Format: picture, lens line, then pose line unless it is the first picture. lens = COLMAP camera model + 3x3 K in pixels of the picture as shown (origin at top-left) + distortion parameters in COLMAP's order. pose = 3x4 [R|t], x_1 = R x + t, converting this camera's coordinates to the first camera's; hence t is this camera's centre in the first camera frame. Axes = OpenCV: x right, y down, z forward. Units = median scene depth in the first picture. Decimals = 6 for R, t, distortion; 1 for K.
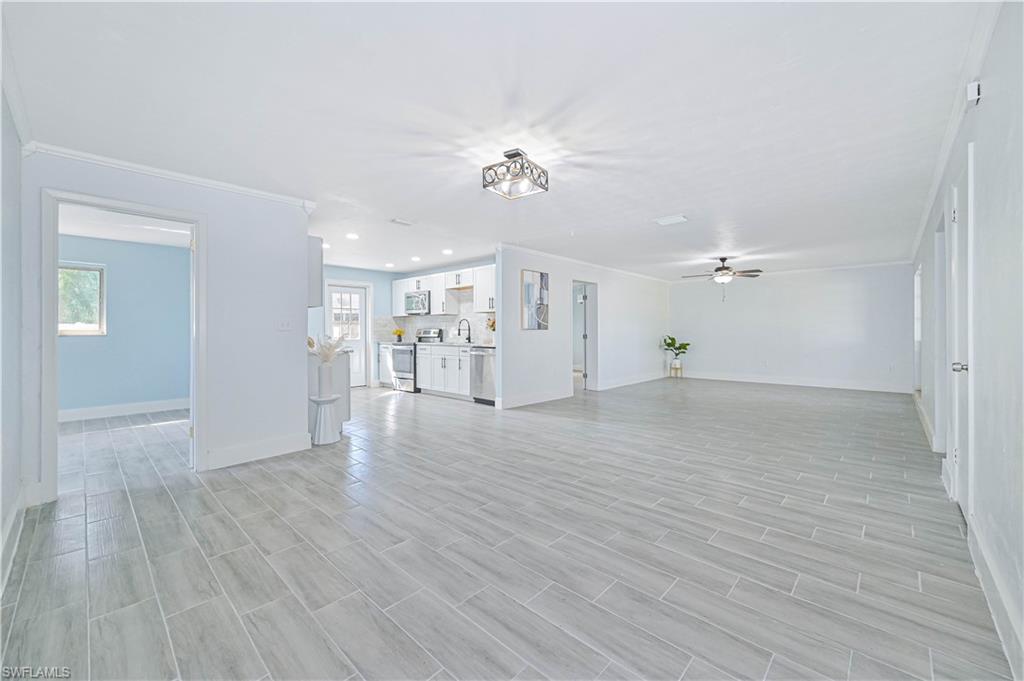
lens RADIAL K [[405.3, 0, 517.5], [0, 405.3, 331.0], [0, 0, 1]] dist [-0.001549, 0.000278]
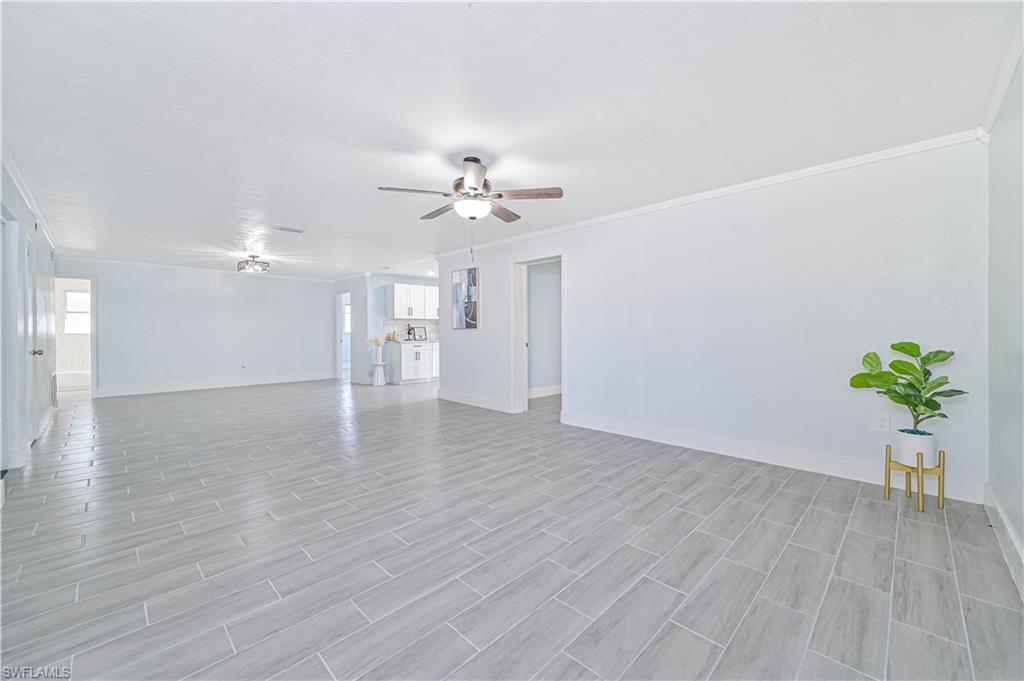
lens RADIAL K [[405.3, 0, 514.0], [0, 405.3, 335.2], [0, 0, 1]] dist [-0.001549, 0.000278]
pose [[-0.025122, 0.010698, -0.999627, 1.041291], [0.001160, 0.999942, 0.010672, 0.001448], [0.999684, -0.000892, -0.025133, 1.168640]]
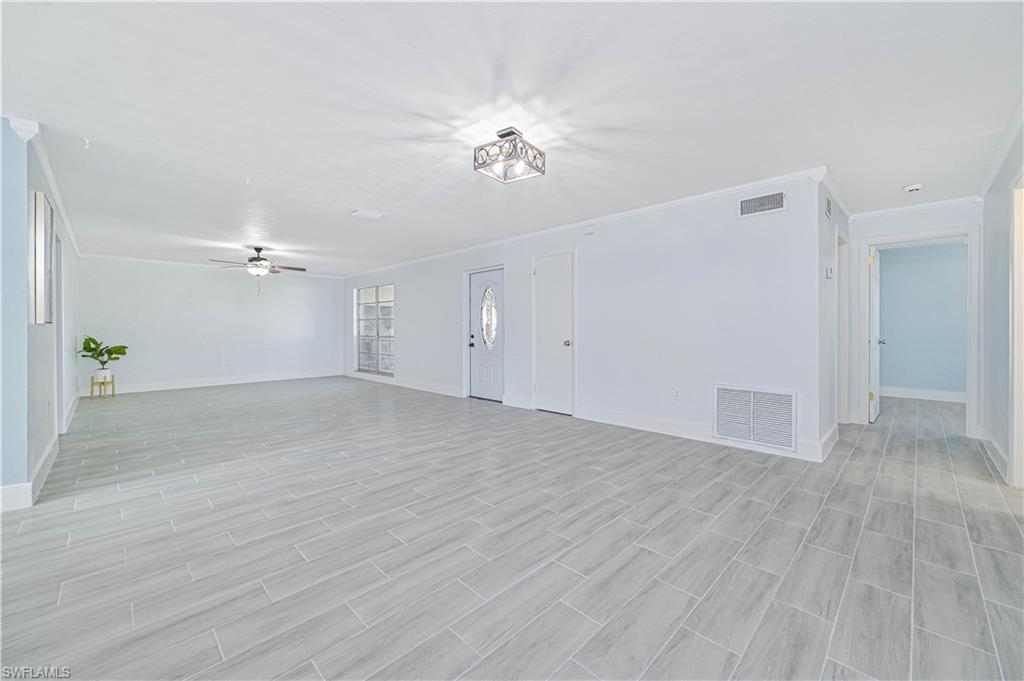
lens RADIAL K [[405.3, 0, 513.9], [0, 405.3, 329.8], [0, 0, 1]] dist [-0.001549, 0.000278]
pose [[0.036836, -0.001391, 0.999320, -0.422237], [0.002499, 0.999996, 0.001300, 0.004604], [-0.999318, 0.002450, 0.036839, 0.435473]]
